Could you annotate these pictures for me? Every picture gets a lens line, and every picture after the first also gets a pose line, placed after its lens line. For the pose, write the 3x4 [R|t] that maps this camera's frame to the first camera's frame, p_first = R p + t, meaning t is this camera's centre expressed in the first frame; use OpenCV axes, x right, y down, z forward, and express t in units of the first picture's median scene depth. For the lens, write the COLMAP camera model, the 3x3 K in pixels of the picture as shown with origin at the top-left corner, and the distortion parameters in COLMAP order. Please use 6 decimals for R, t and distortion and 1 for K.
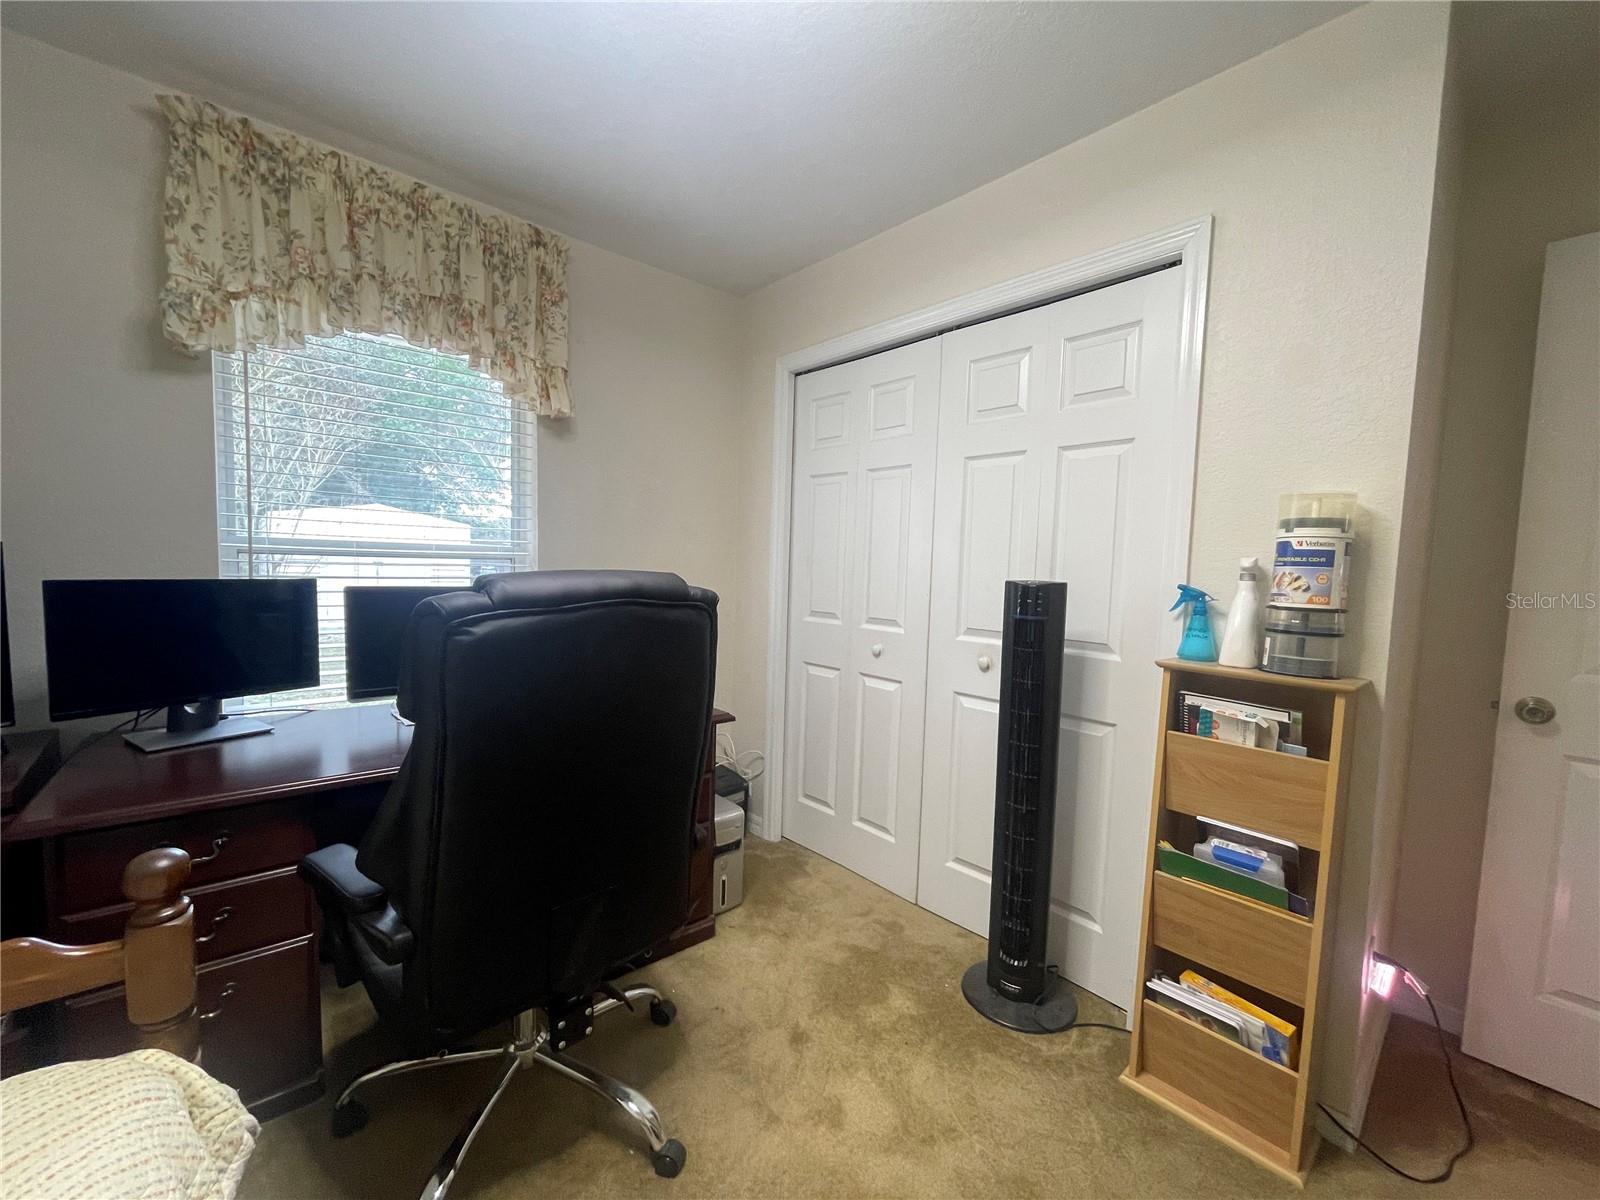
lens RADIAL K [[640.7, 0, 794.2], [0, 640.7, 607.4], [0, 0, 1]] dist [0.001668, 0.000109]
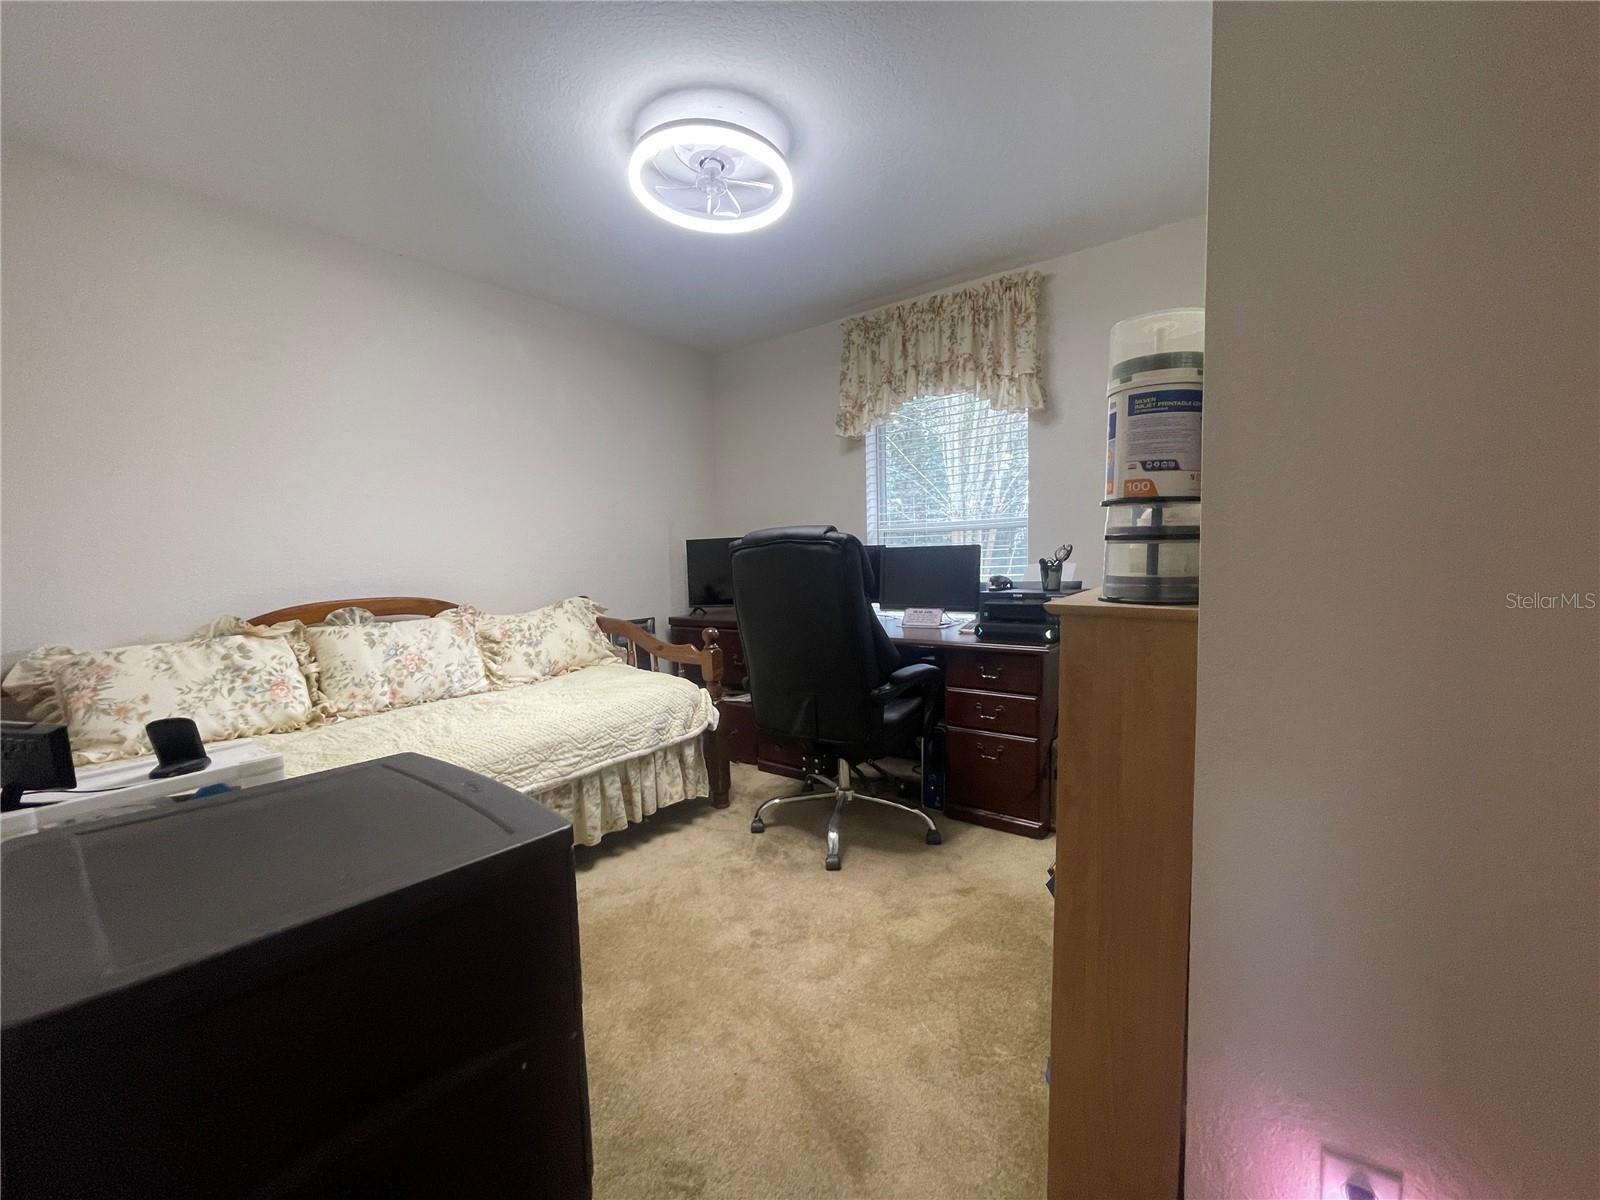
lens RADIAL K [[640.7, 0, 794.2], [0, 640.7, 607.4], [0, 0, 1]] dist [0.001668, 0.000109]
pose [[0.201464, 0.042446, -0.978576, 1.022205], [-0.031022, 0.998836, 0.036938, 0.075762], [0.979005, 0.022915, 0.202546, 0.374005]]
